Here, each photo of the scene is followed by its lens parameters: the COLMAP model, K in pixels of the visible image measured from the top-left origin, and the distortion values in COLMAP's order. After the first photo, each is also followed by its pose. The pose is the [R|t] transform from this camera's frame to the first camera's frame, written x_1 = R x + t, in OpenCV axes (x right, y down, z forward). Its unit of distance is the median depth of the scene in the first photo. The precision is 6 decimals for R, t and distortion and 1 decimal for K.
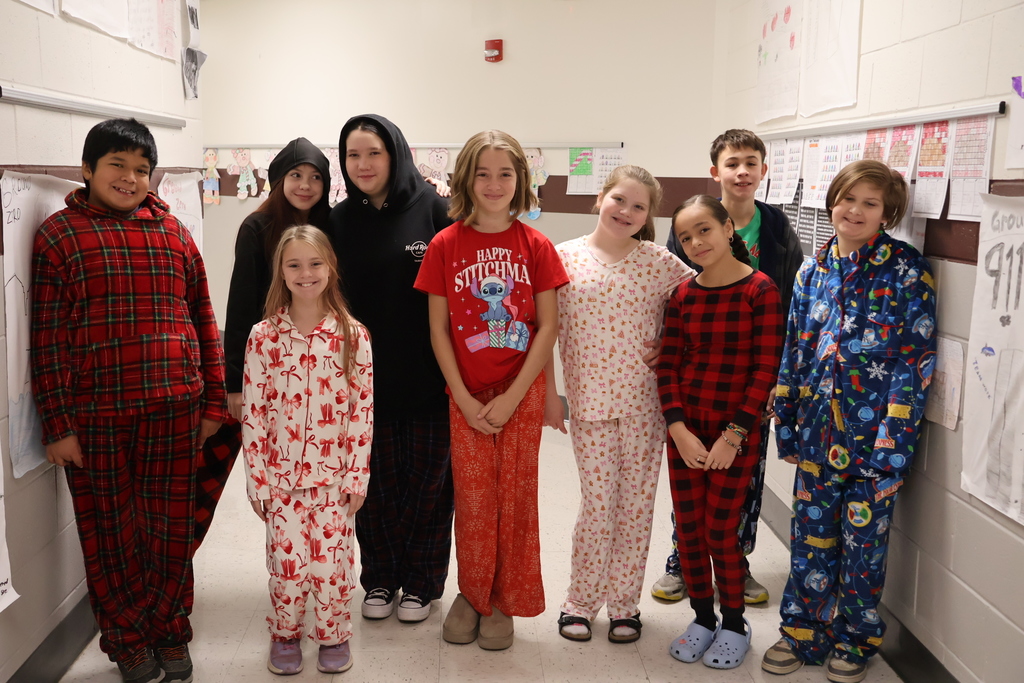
lens RADIAL K [[1130.1, 0, 512.2], [0, 1130.1, 343.9], [0, 0, 1]] dist [0.023977, 0.000000]
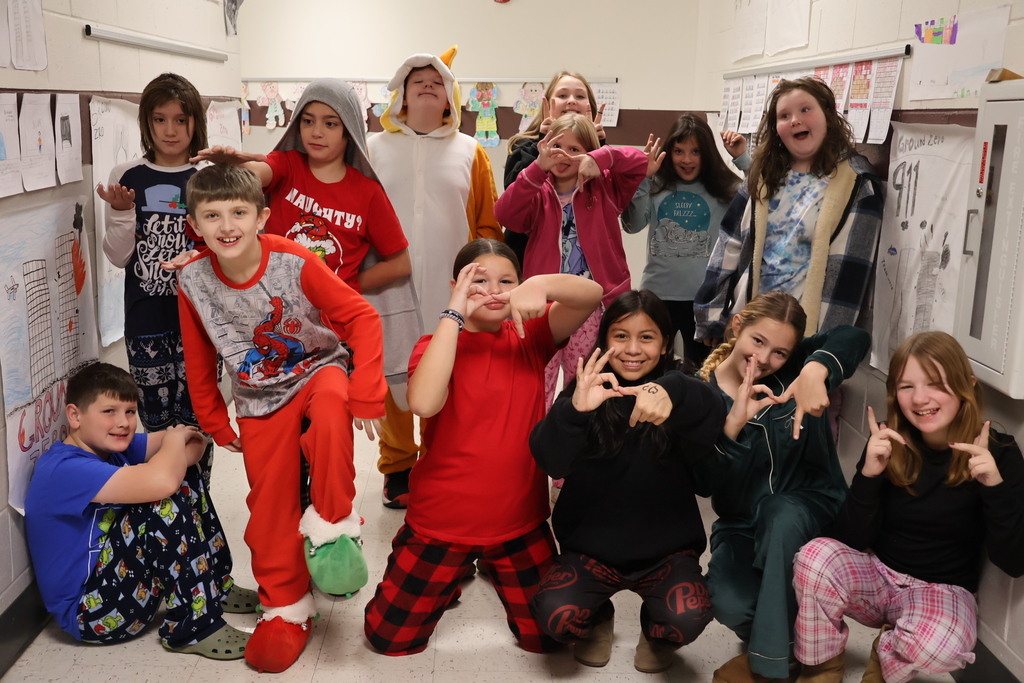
lens RADIAL K [[1130.1, 0, 510.9], [0, 1130.1, 339.3], [0, 0, 1]] dist [0.023977, 0.000000]
pose [[0.999779, 0.011967, -0.017268, 0.025561], [-0.011094, 0.998696, 0.049830, 0.037648], [0.017842, -0.049628, 0.998608, -0.194204]]
